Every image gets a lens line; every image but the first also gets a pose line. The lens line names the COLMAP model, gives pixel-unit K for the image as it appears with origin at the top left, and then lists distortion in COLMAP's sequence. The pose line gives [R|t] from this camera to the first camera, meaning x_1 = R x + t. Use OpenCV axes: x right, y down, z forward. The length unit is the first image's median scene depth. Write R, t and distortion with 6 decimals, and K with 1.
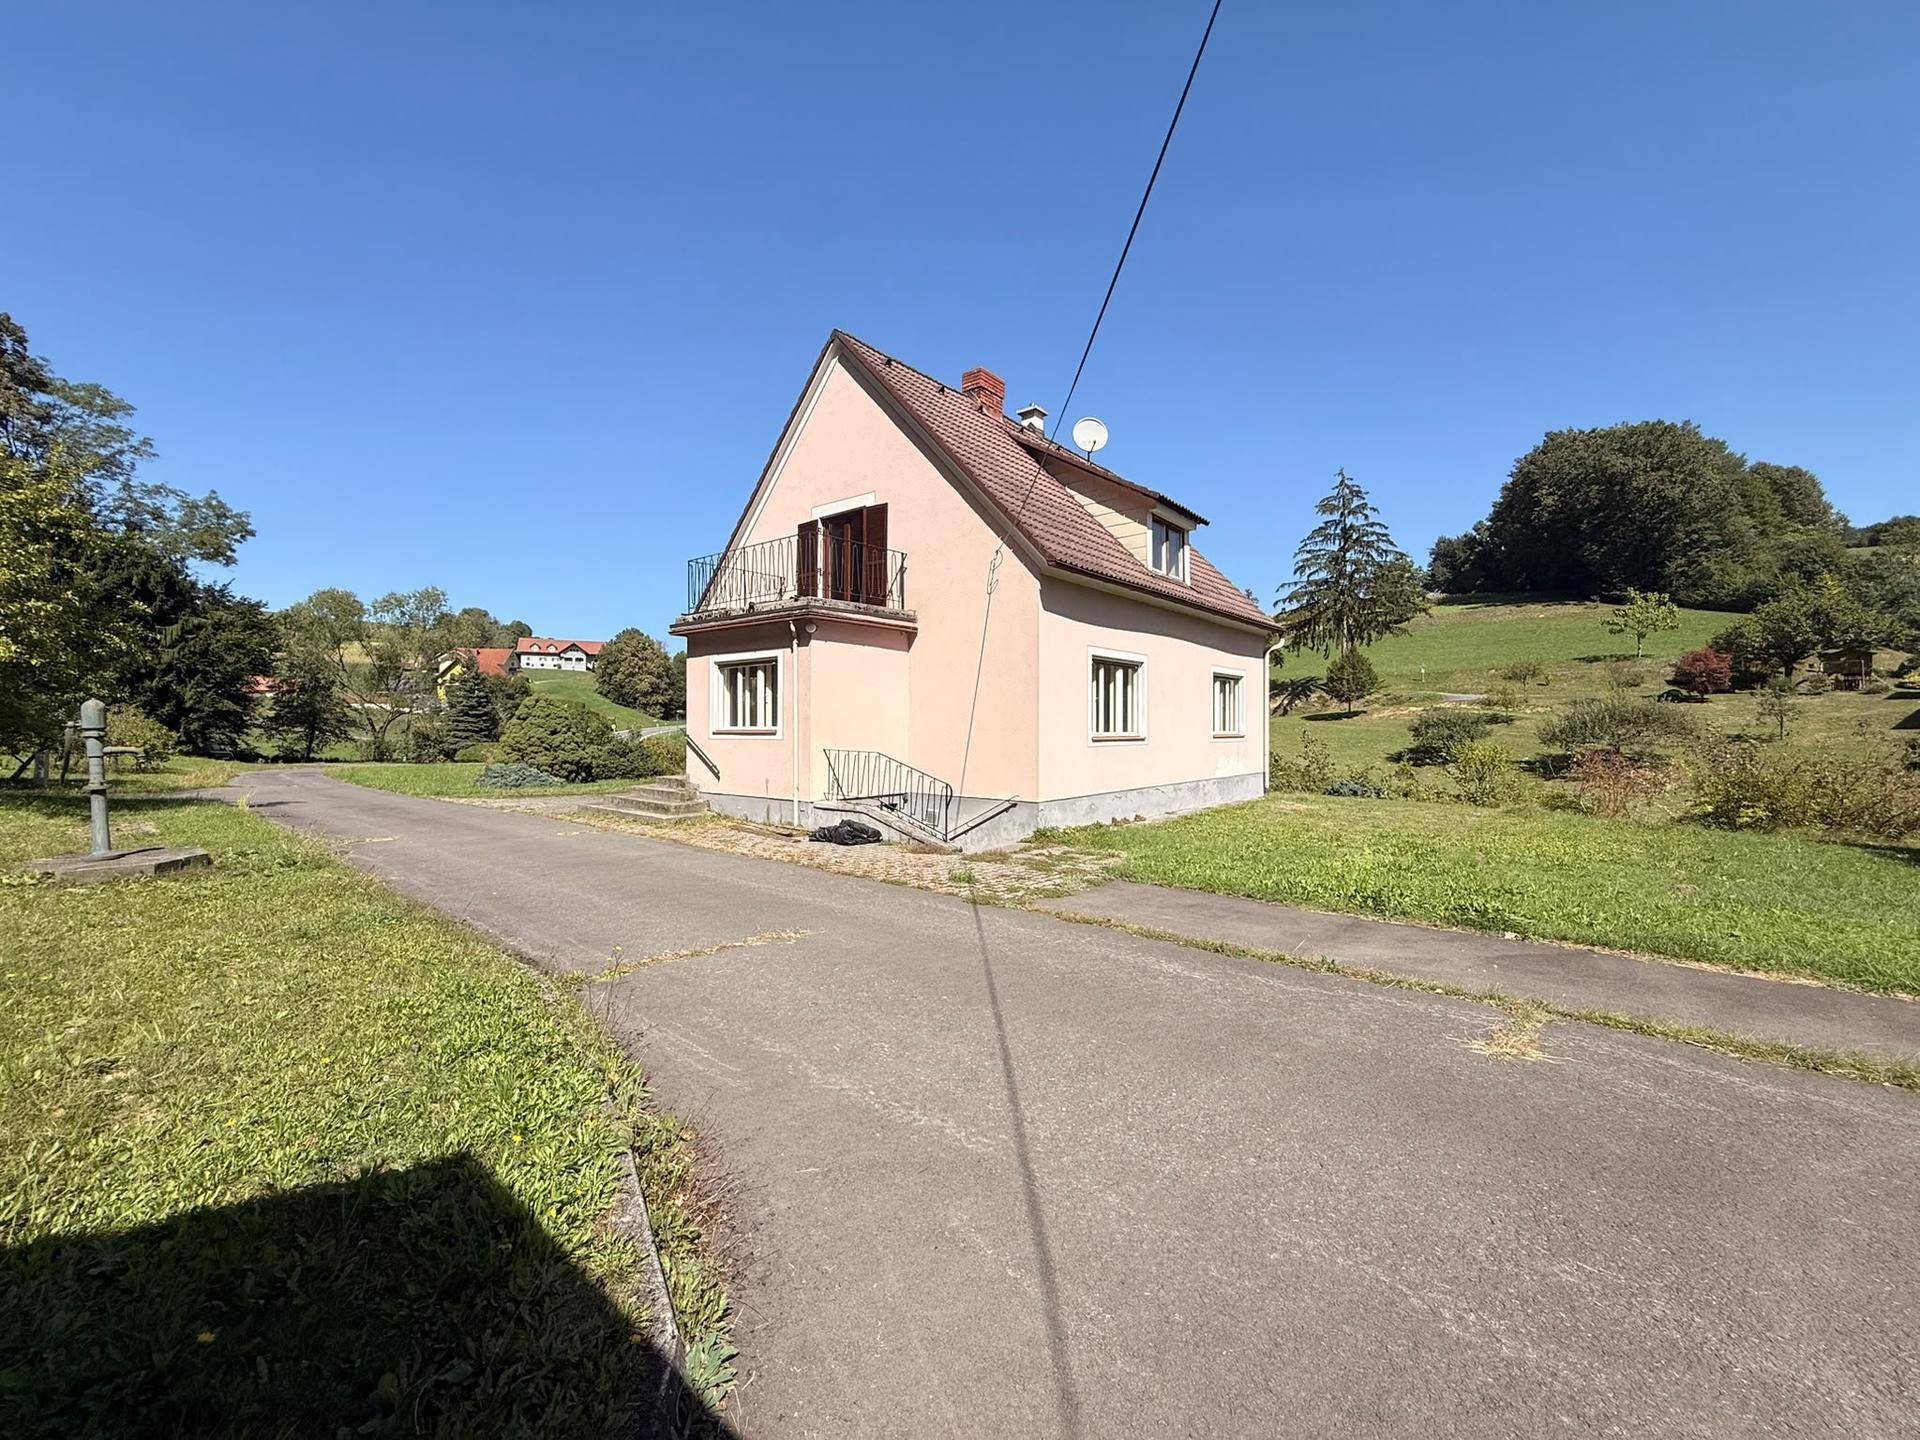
lens RADIAL K [[767.9, 0, 954.6], [0, 767.9, 718.2], [0, 0, 1]] dist [-0.001143, 0.000242]
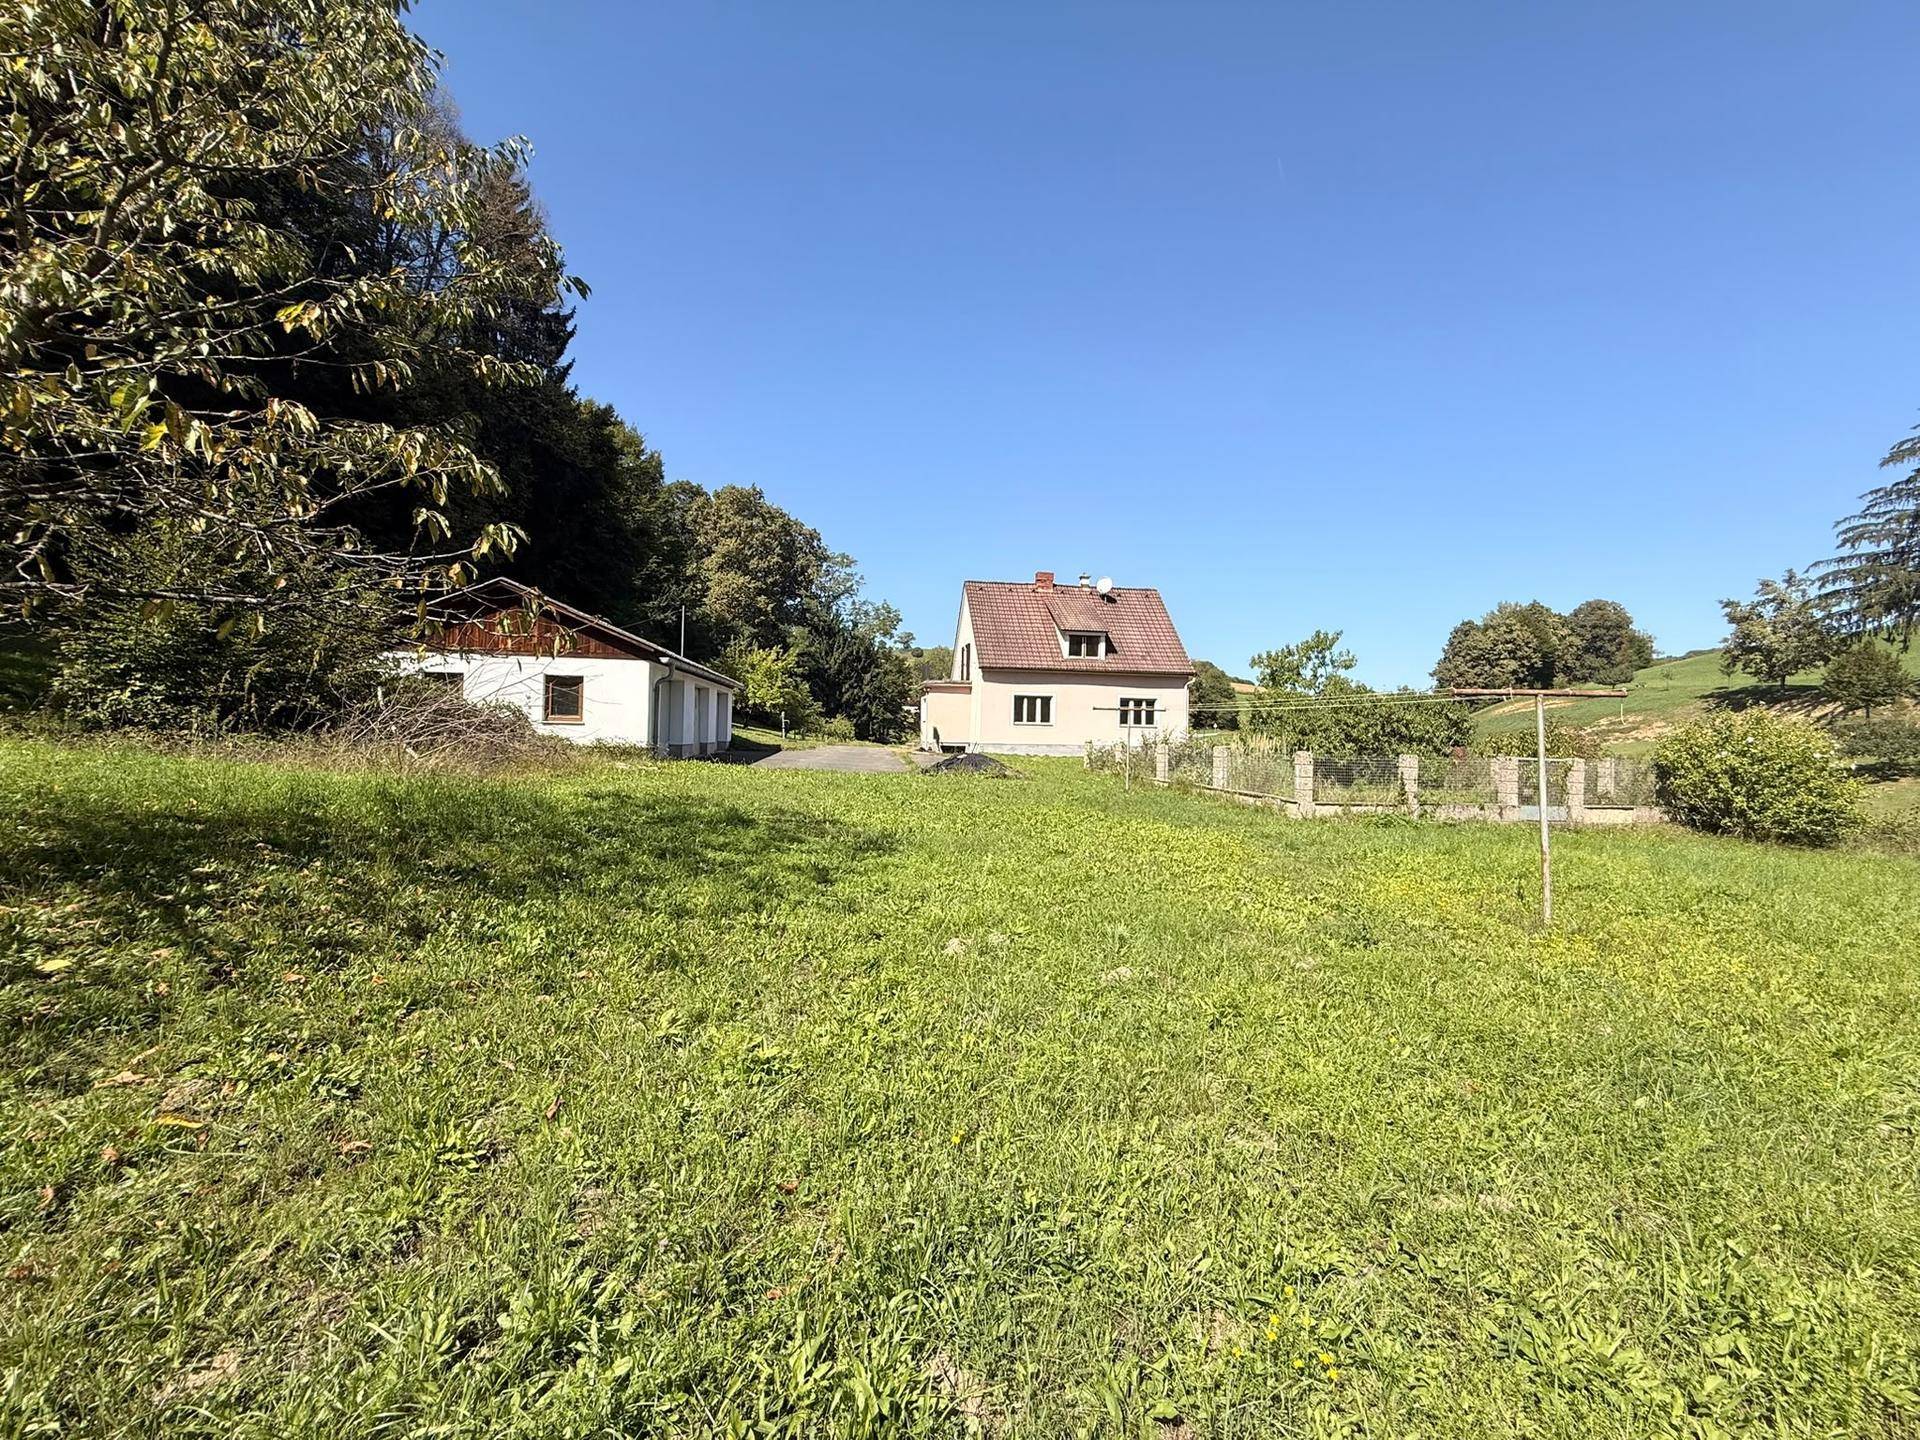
lens RADIAL K [[767.9, 0, 956.9], [0, 767.9, 717.8], [0, 0, 1]] dist [-0.001143, 0.000242]
pose [[0.745436, 0.000116, -0.666577, 1.020625], [-0.010252, 0.999884, -0.011291, 0.019327], [0.666498, 0.015251, 0.745351, -0.671450]]
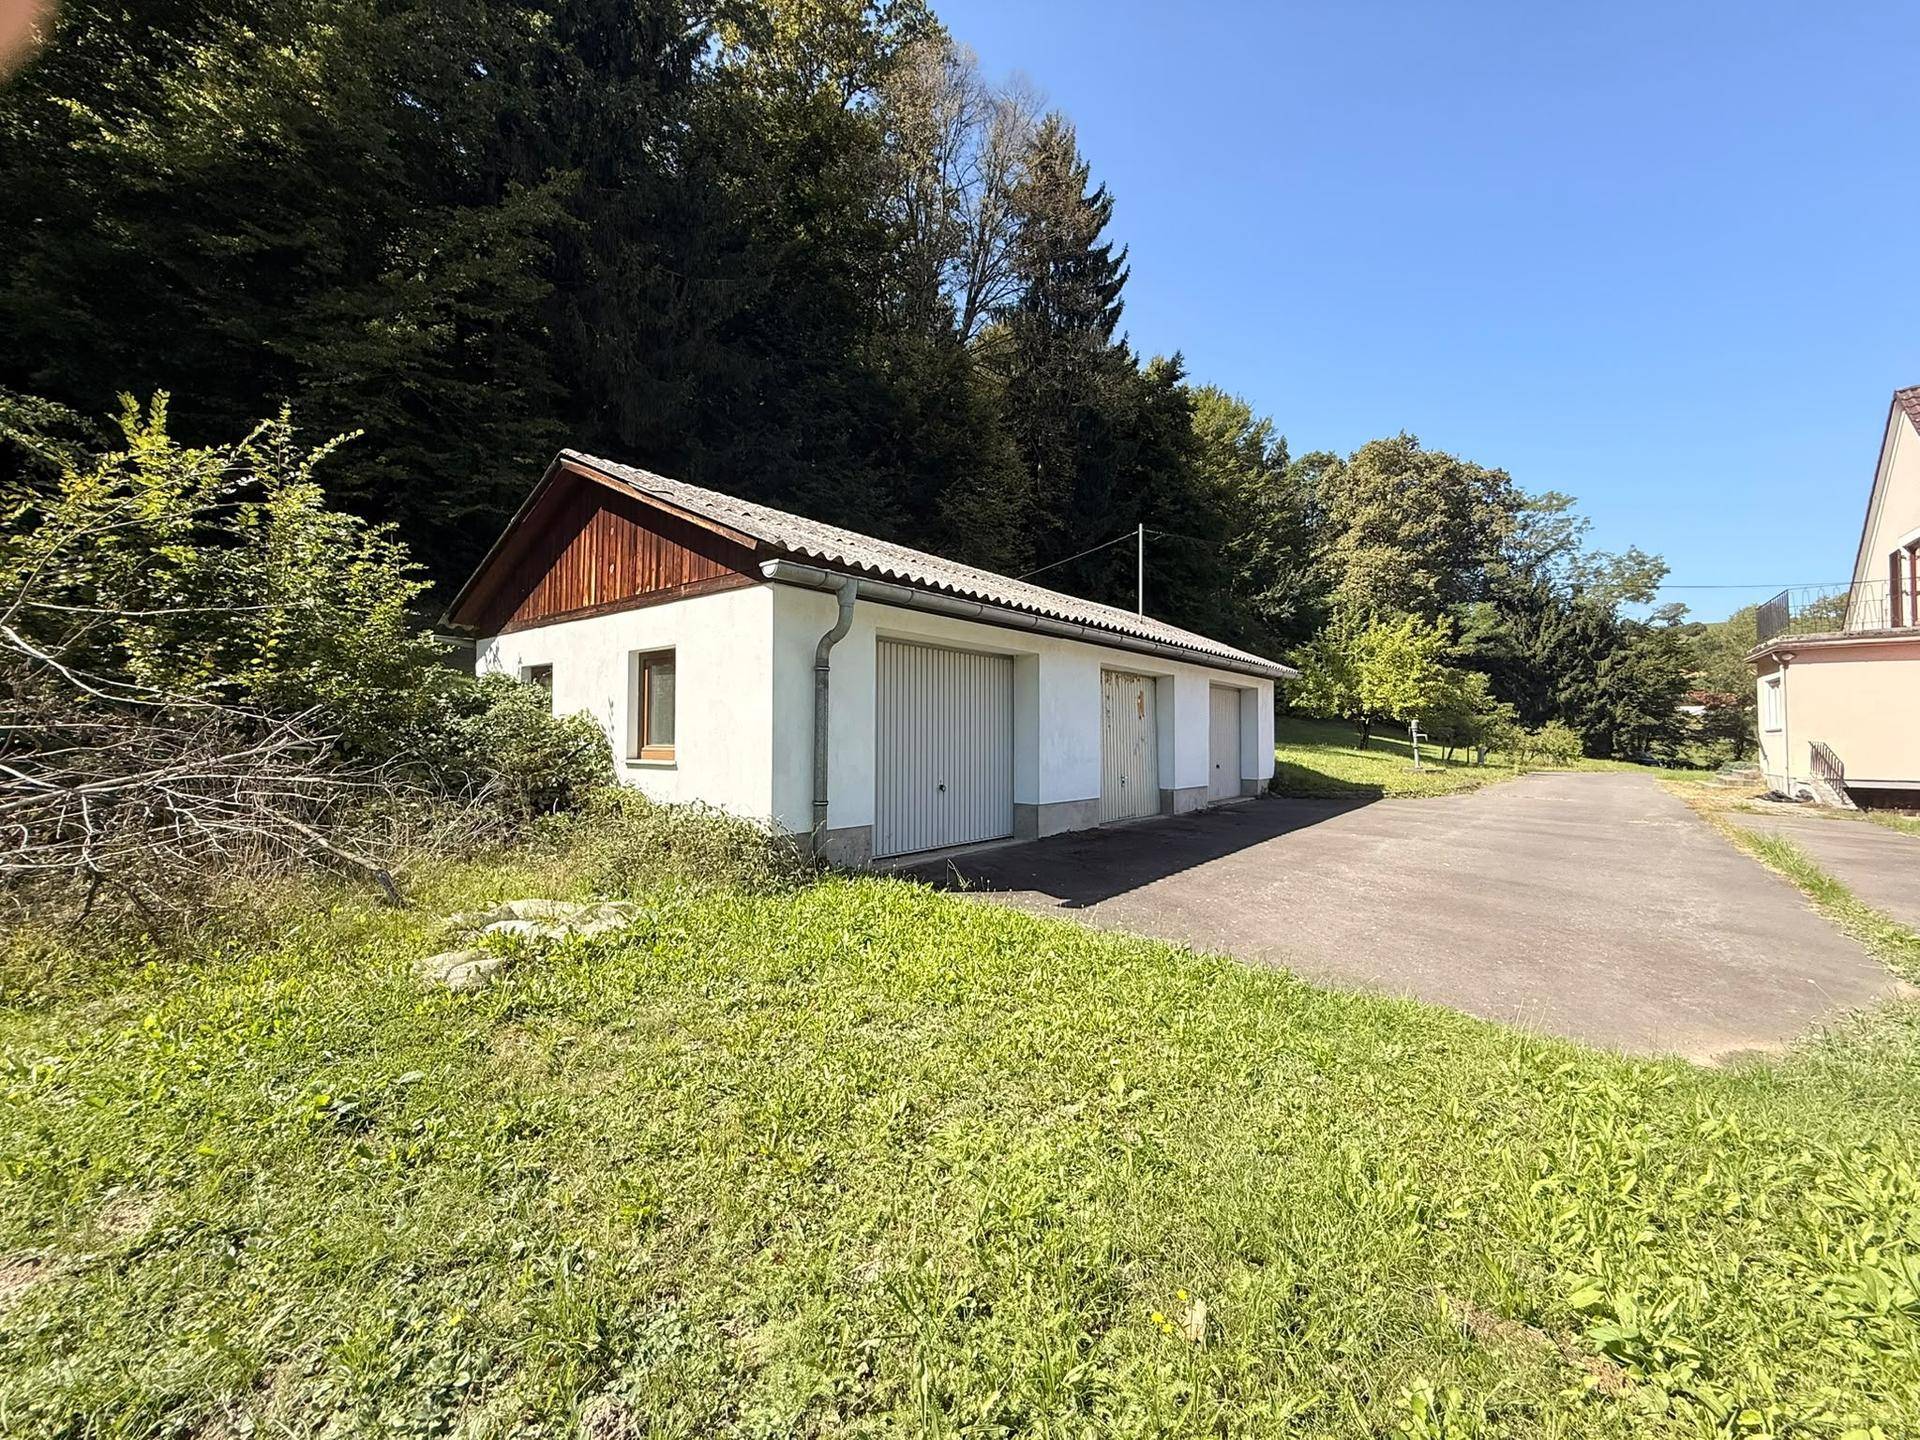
lens RADIAL K [[767.9, 0, 951.8], [0, 767.9, 716.1], [0, 0, 1]] dist [-0.001143, 0.000242]
pose [[0.017755, -0.031630, -0.999342, 0.585340], [0.008699, 0.999467, -0.031479, 0.012262], [0.999805, -0.008134, 0.018021, -0.284572]]
